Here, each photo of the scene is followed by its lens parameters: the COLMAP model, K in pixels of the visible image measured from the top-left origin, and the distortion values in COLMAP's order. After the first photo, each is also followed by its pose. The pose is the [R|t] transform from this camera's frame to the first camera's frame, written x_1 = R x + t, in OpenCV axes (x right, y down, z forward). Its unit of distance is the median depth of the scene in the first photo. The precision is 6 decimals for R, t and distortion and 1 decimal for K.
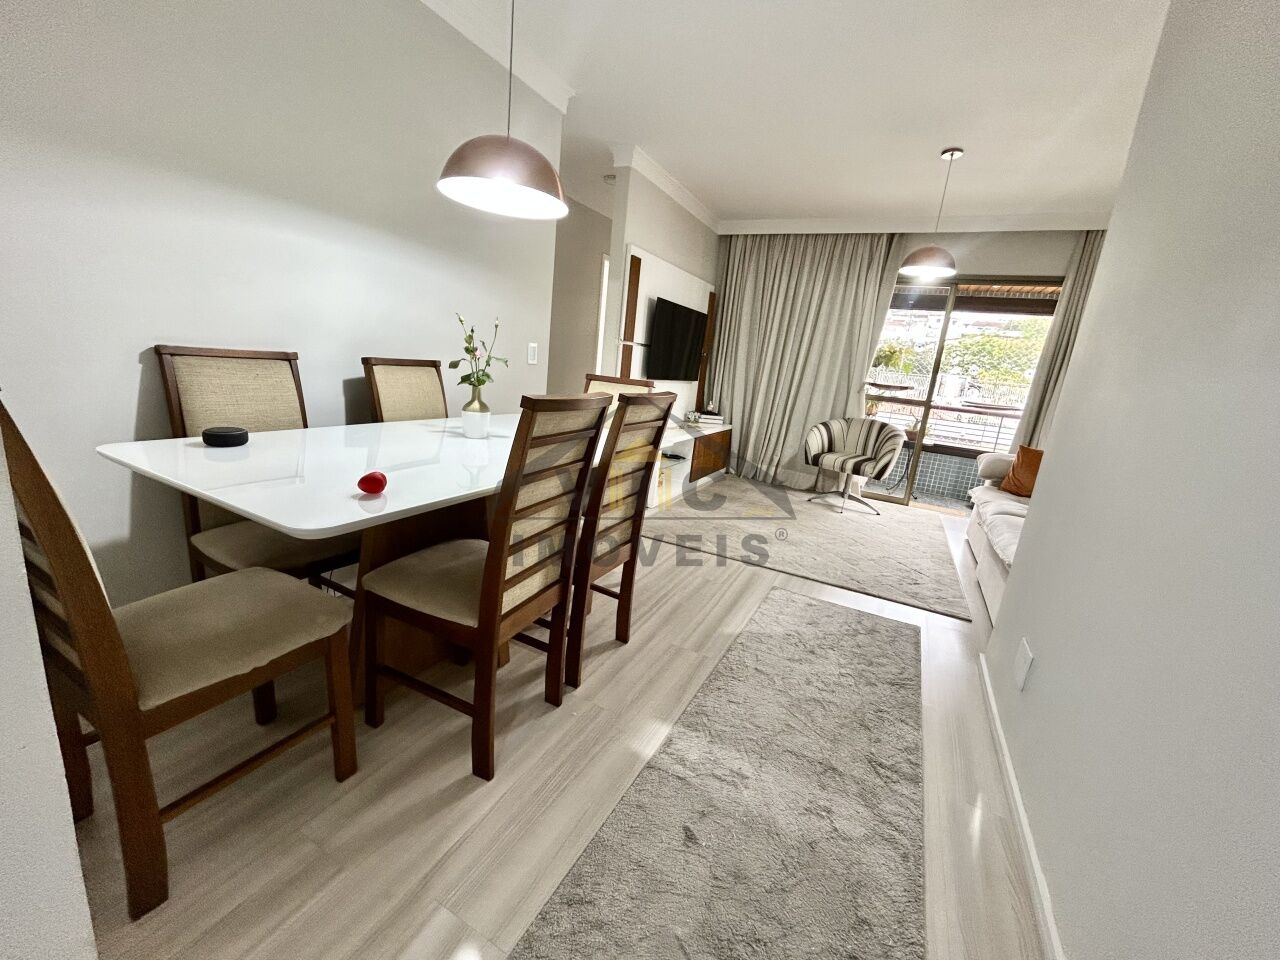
lens RADIAL K [[517.9, 0, 635.6], [0, 517.9, 476.9], [0, 0, 1]] dist [-0.001640, 0.000648]
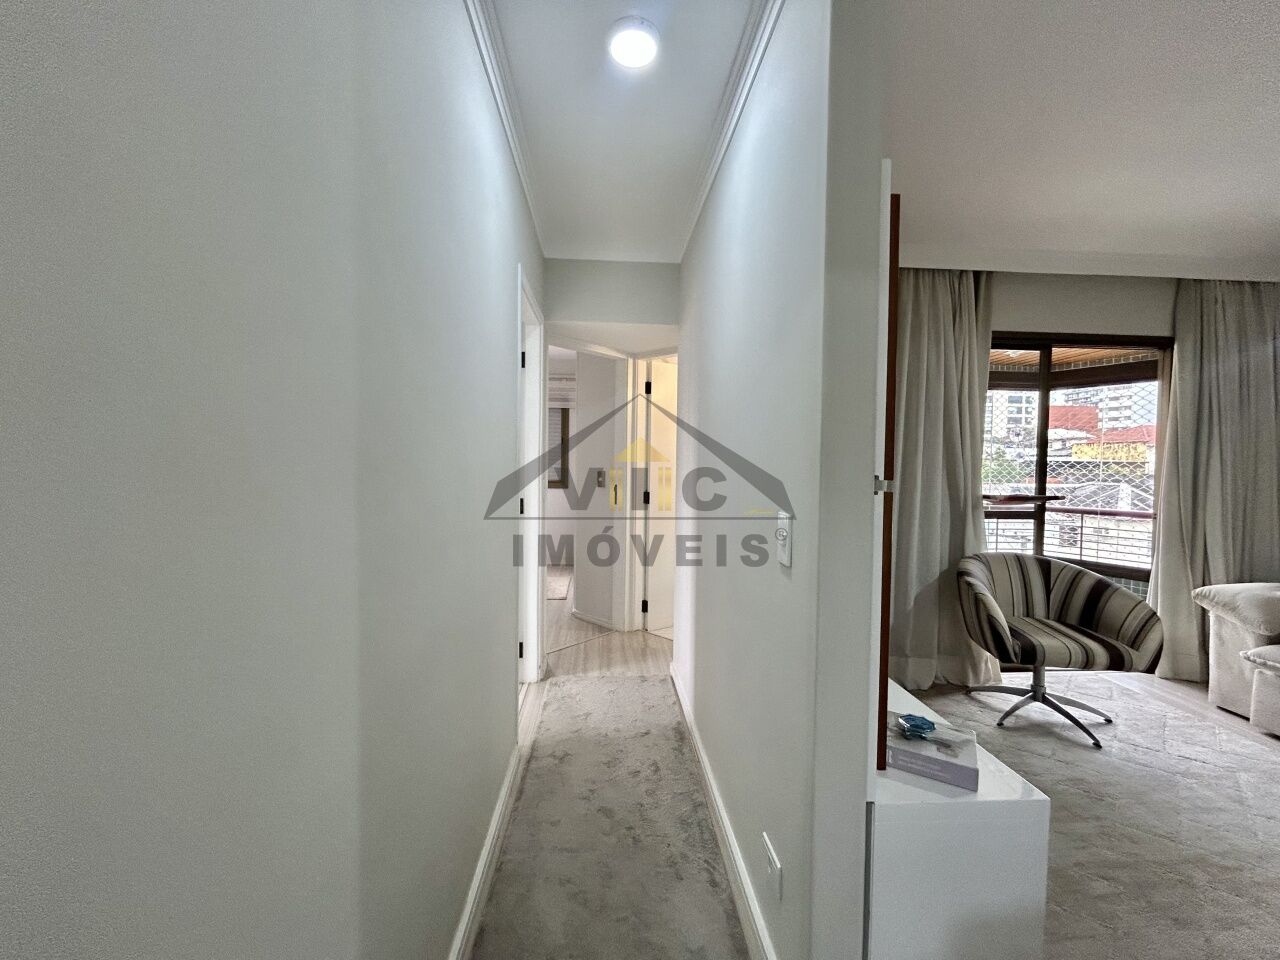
lens RADIAL K [[517.9, 0, 633.9], [0, 517.9, 475.8], [0, 0, 1]] dist [-0.001640, 0.000648]
pose [[0.850773, -0.100898, 0.515757, -0.306937], [0.186106, 0.975643, -0.116127, -0.276688], [-0.491478, 0.194783, 0.848828, 0.884493]]
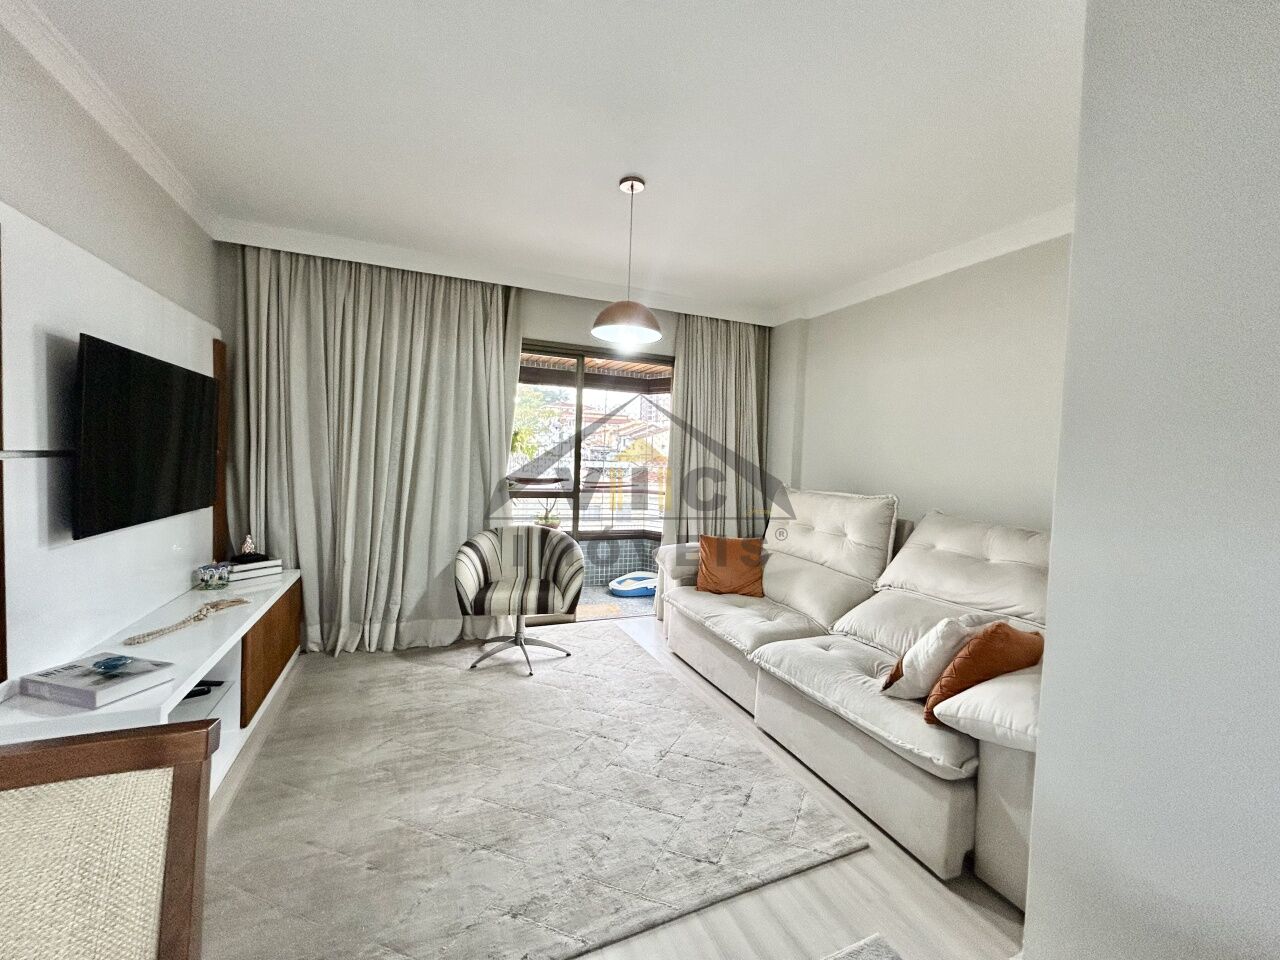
lens RADIAL K [[517.9, 0, 637.9], [0, 517.9, 478.1], [0, 0, 1]] dist [-0.001640, 0.000648]
pose [[0.639663, -0.108272, 0.760992, 0.001731], [0.200586, 0.979238, -0.029282, -0.161591], [-0.742022, 0.171375, 0.648100, 0.505766]]
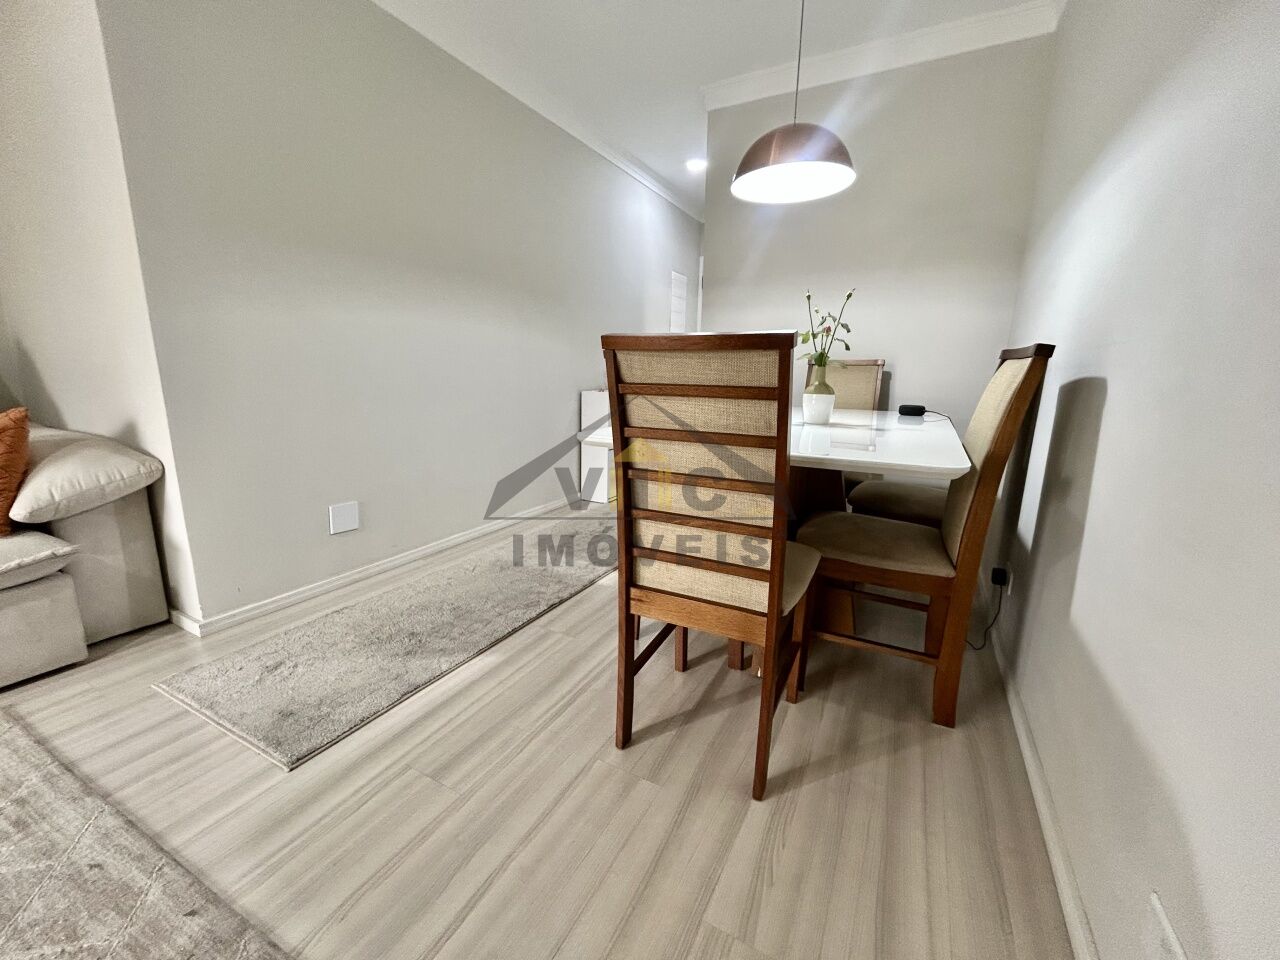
lens RADIAL K [[517.9, 0, 642.5], [0, 517.9, 473.0], [0, 0, 1]] dist [-0.001640, 0.000648]
pose [[-0.993528, -0.113197, -0.009446, -0.002379], [-0.106551, 0.899909, 0.422860, -0.183337], [-0.039366, 0.421130, -0.906146, 0.980019]]
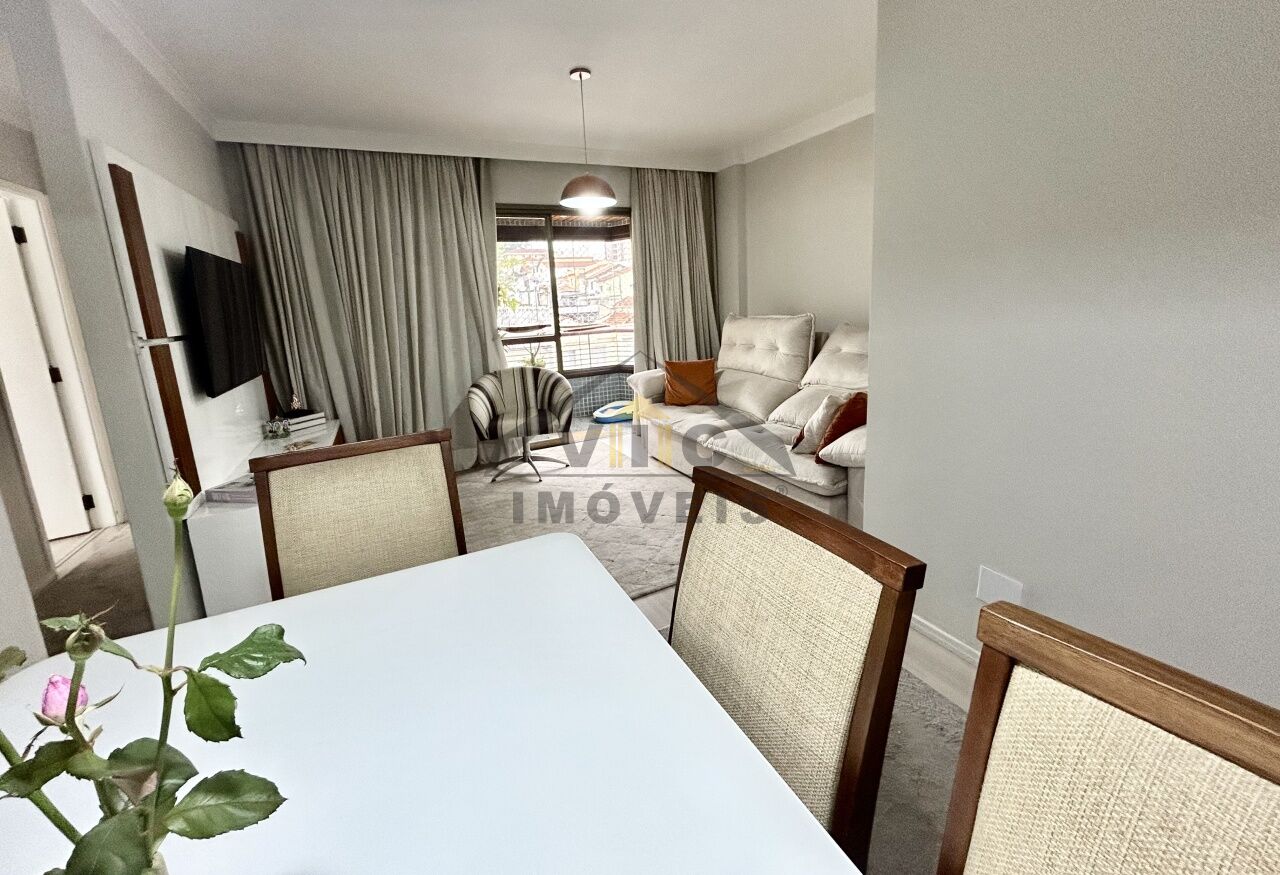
lens RADIAL K [[518.5, 0, 637.9], [0, 518.5, 392.1], [0, 0, 1]] dist [-0.001915, 0.000205]
pose [[0.584416, -0.272656, 0.764275, -0.150440], [0.289097, 0.950017, 0.117857, -0.151640], [-0.758209, 0.152072, 0.634030, 0.377299]]
